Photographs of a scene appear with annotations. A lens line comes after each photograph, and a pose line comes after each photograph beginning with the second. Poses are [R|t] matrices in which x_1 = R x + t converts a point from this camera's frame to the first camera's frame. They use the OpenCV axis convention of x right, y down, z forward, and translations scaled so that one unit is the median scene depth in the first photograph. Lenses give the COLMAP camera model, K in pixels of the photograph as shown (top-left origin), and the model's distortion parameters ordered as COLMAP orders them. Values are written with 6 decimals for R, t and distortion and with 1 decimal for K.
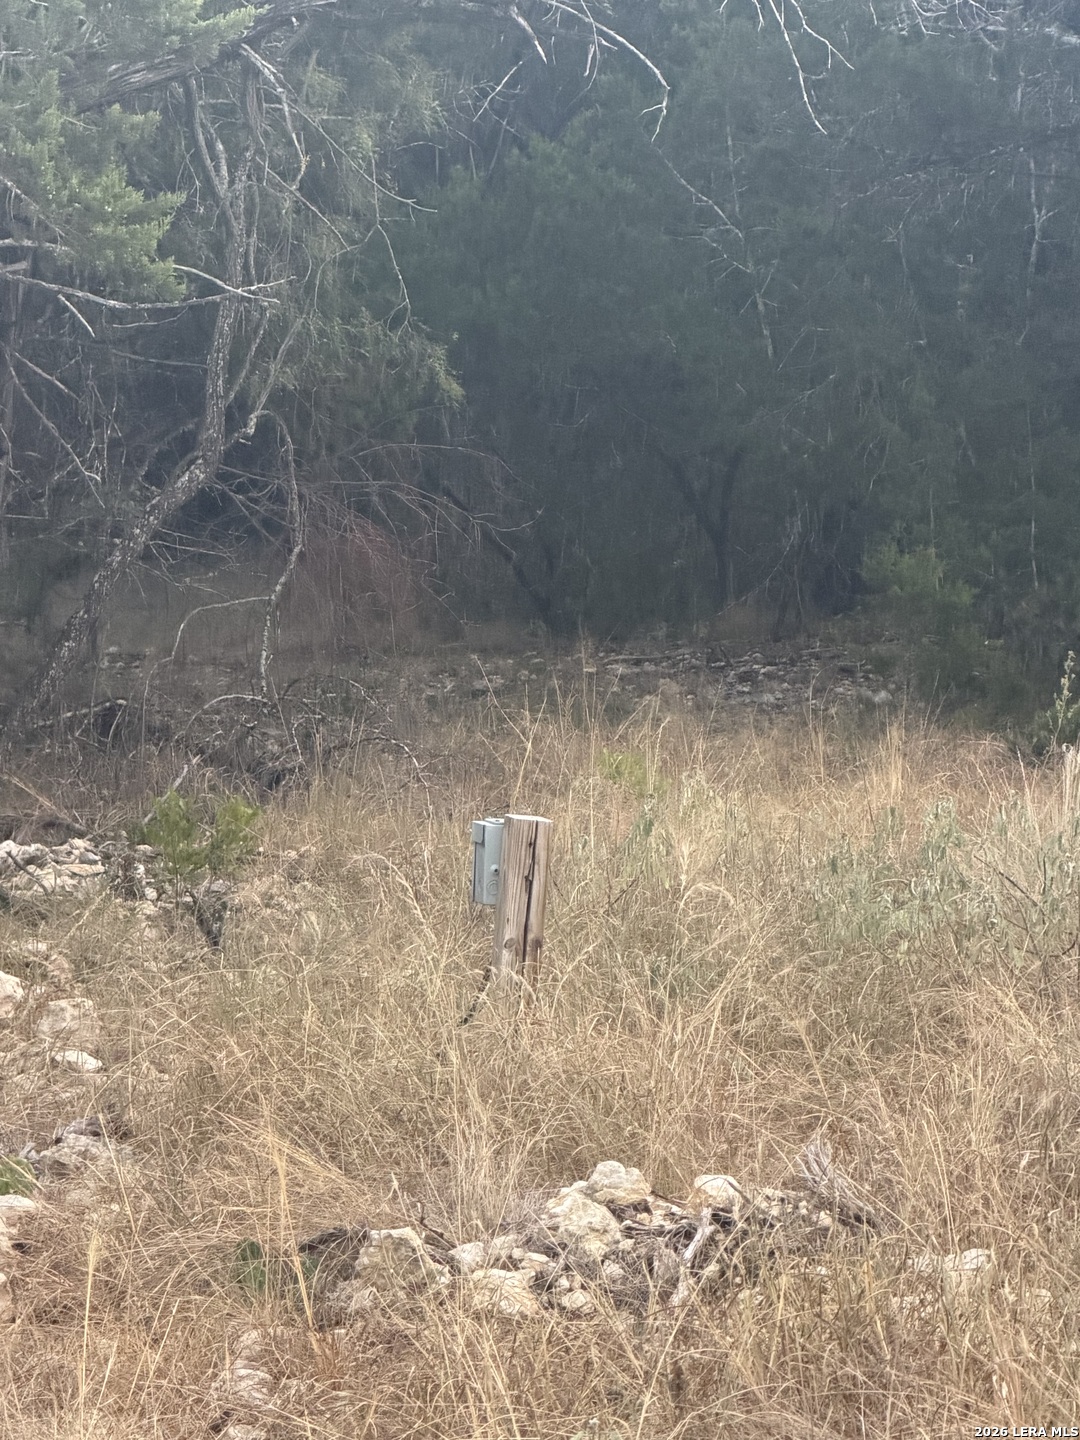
lens RADIAL K [[6232.0, 0, 541.8], [0, 6232.0, 717.3], [0, 0, 1]] dist [0.452132, 0.000000]
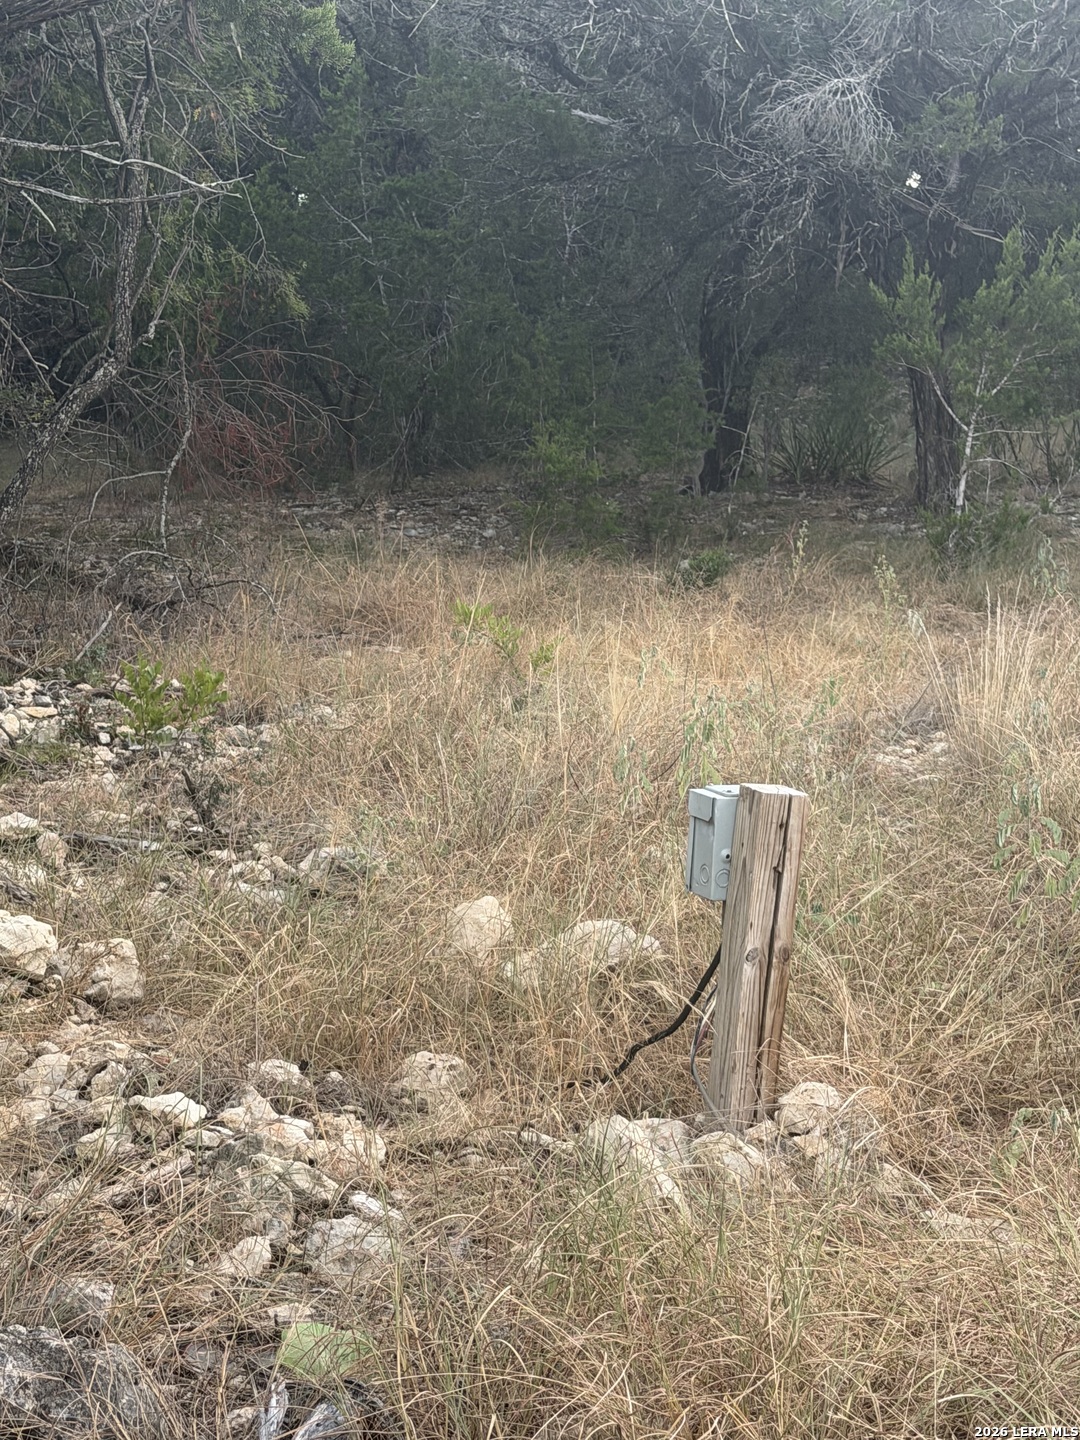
lens RADIAL K [[2834.6, 0, 535.0], [0, 2834.6, 727.8], [0, 0, 1]] dist [0.211976, 0.000000]
pose [[0.989997, -0.004846, 0.141005, -0.053484], [-0.005695, 0.997223, 0.074256, -0.011380], [-0.140973, -0.074317, 0.987220, 0.441132]]
